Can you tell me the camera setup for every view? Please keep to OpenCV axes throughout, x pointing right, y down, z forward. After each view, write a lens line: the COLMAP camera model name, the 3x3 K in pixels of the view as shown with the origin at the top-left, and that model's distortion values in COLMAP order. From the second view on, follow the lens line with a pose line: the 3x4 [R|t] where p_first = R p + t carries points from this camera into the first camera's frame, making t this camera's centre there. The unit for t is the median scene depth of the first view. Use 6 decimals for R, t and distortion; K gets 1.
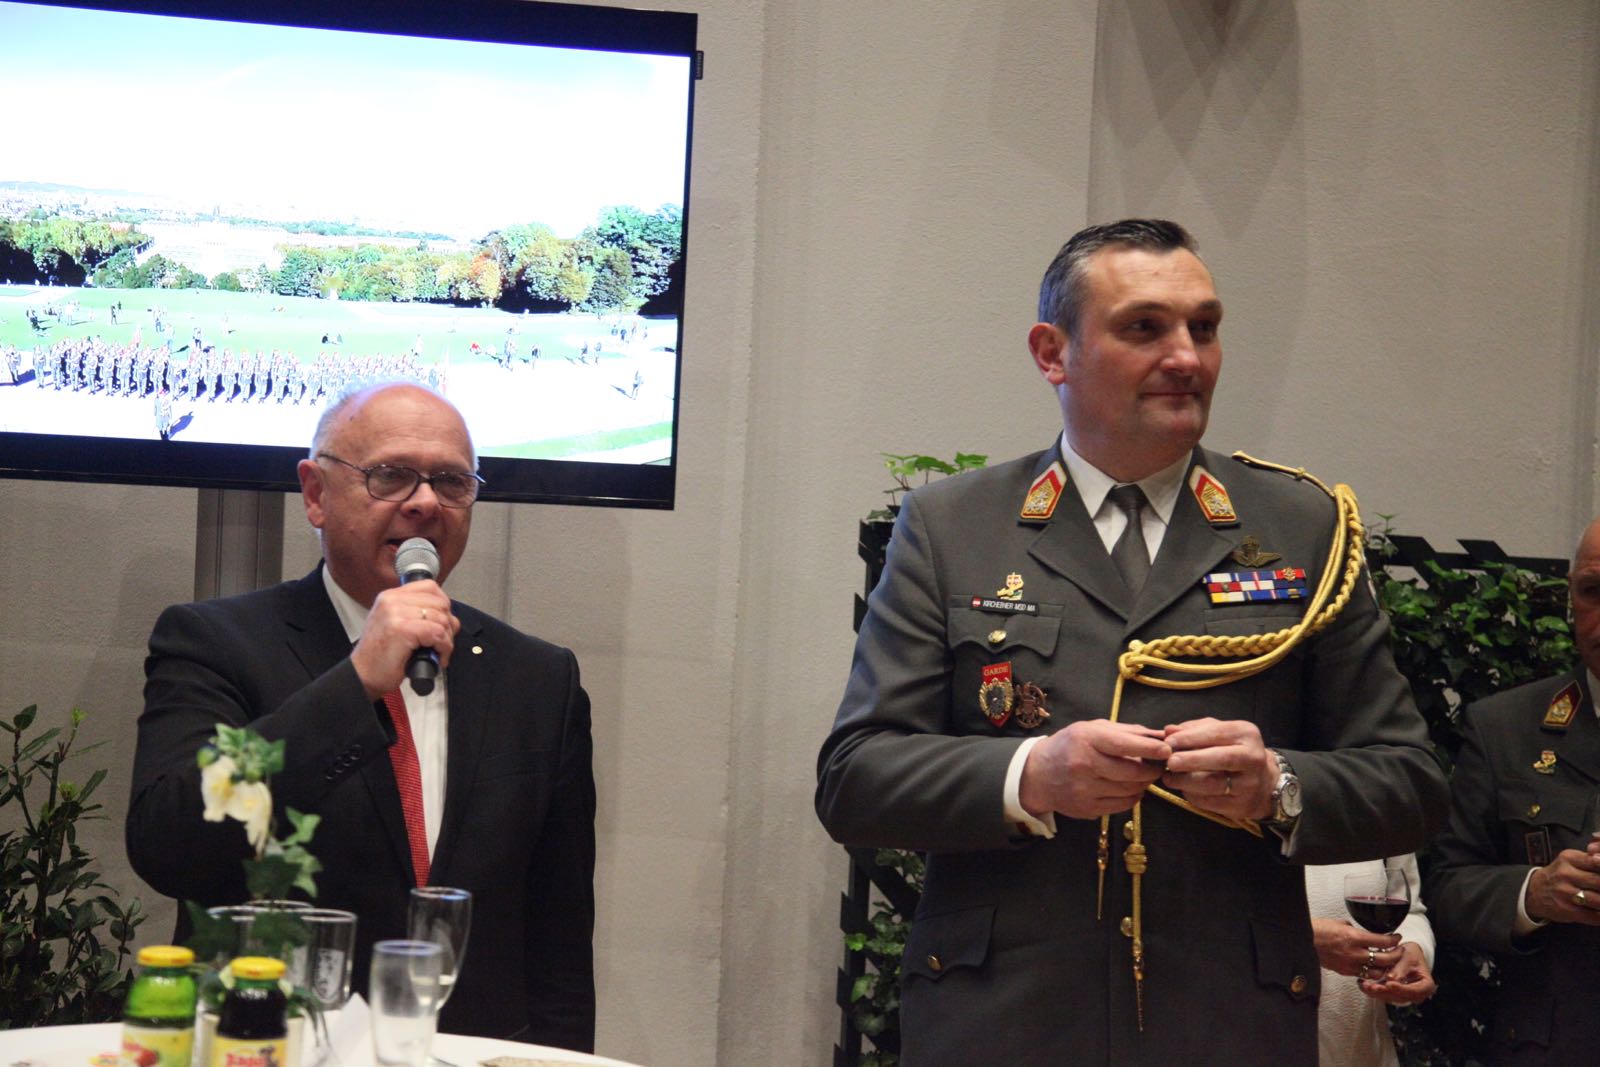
lens RADIAL K [[3030.5, 0, 791.0], [0, 3030.5, 541.7], [0, 0, 1]] dist [0.345285, 0.106734]
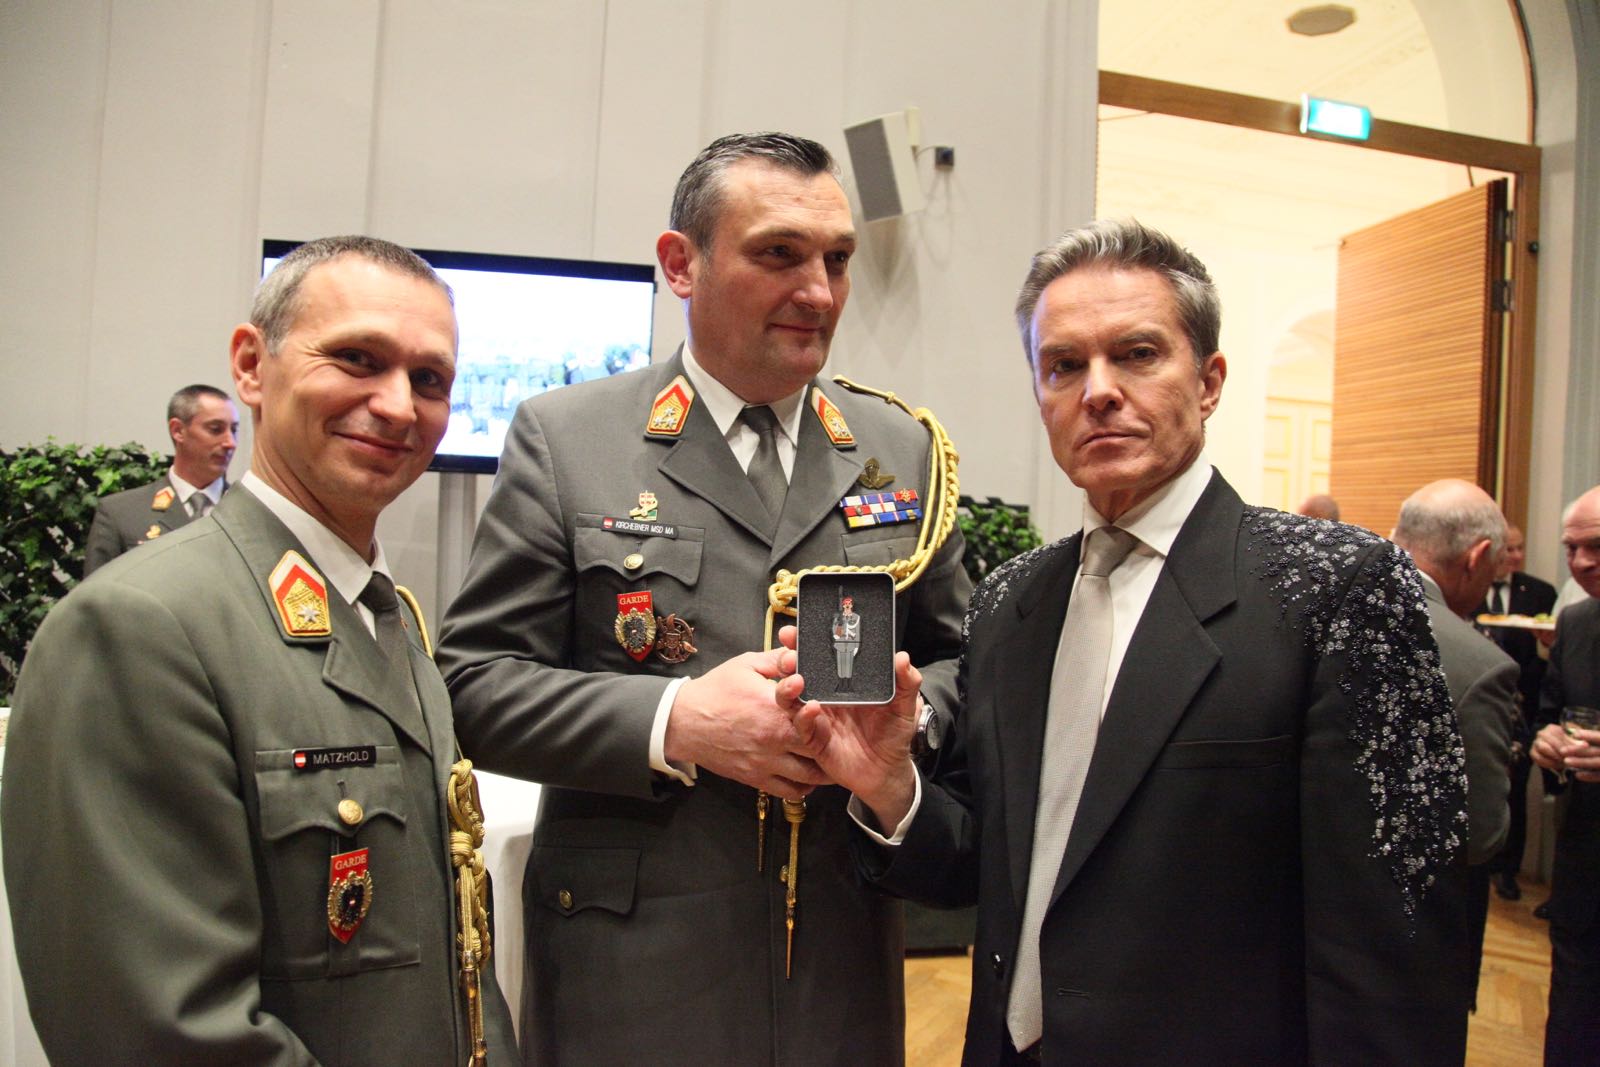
lens RADIAL K [[1042.6, 0, 800.0], [0, 1042.6, 533.5], [0, 0, 1]] dist [-0.035651, -0.001212]
pose [[0.998543, 0.000193, 0.053955, 0.031187], [-0.002210, 0.999300, 0.037339, -0.002128], [-0.053910, -0.037403, 0.997845, 0.207884]]
